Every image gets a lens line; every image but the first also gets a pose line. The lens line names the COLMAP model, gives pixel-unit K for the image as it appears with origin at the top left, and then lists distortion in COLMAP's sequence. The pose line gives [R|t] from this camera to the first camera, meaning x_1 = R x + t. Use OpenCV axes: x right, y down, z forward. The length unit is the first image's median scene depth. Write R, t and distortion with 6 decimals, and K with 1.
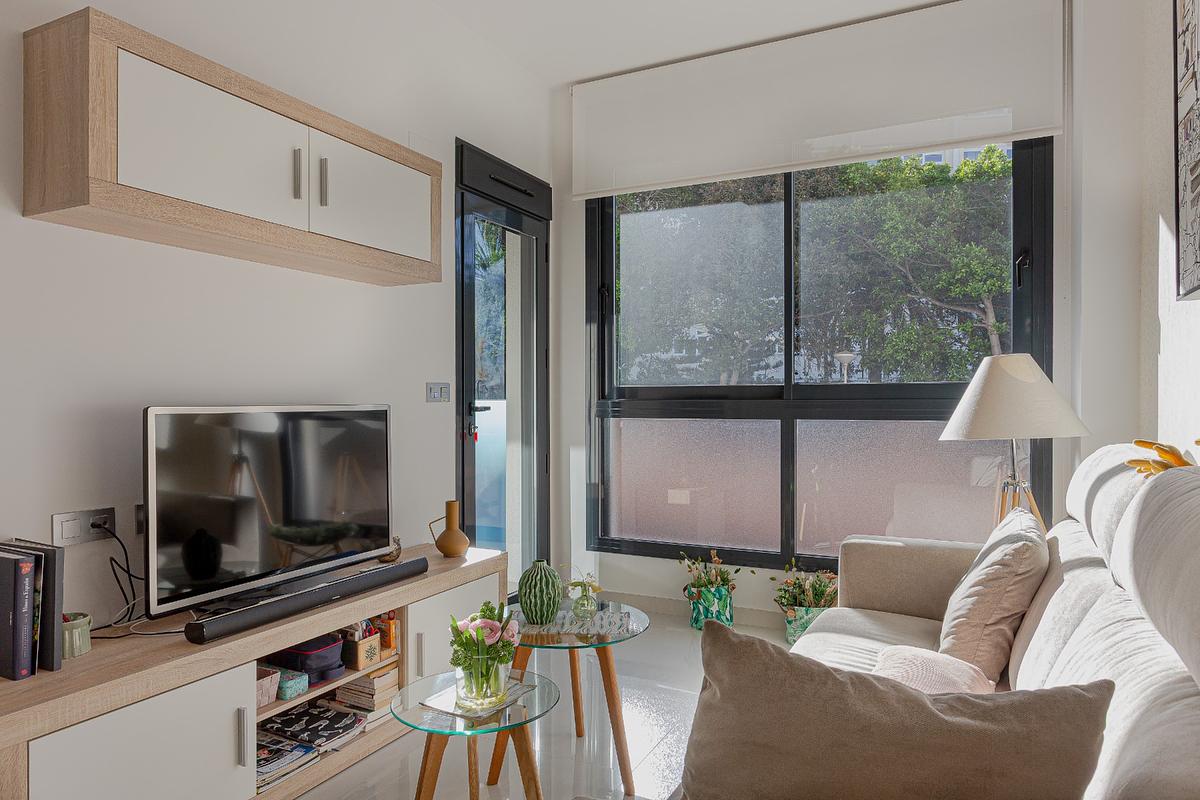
lens RADIAL K [[753.0, 0, 596.8], [0, 753.0, 403.2], [0, 0, 1]] dist [0.004032, -0.000197]
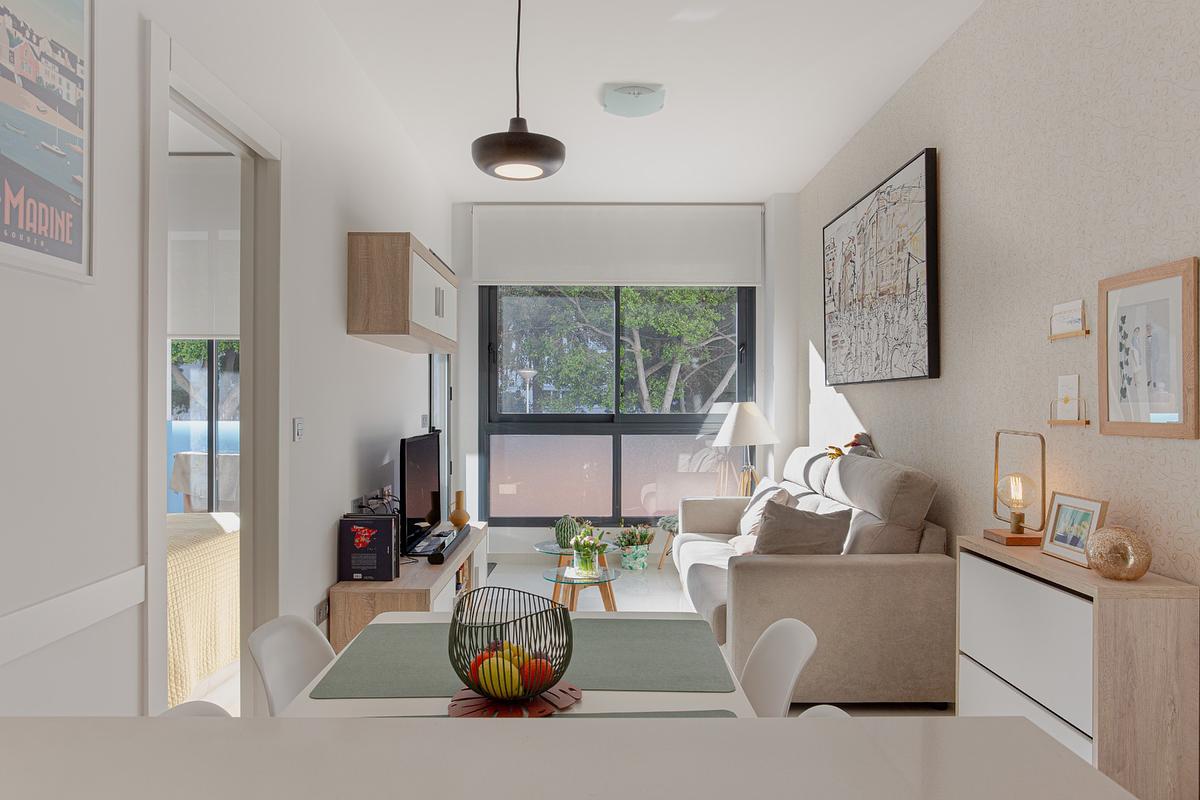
lens RADIAL K [[753.0, 0, 605.2], [0, 753.0, 396.7], [0, 0, 1]] dist [0.004032, -0.000197]
pose [[0.886620, 0.009571, 0.462400, -0.528451], [-0.002603, 0.999873, -0.015704, -0.035459], [-0.462491, 0.012719, 0.886533, -0.442310]]
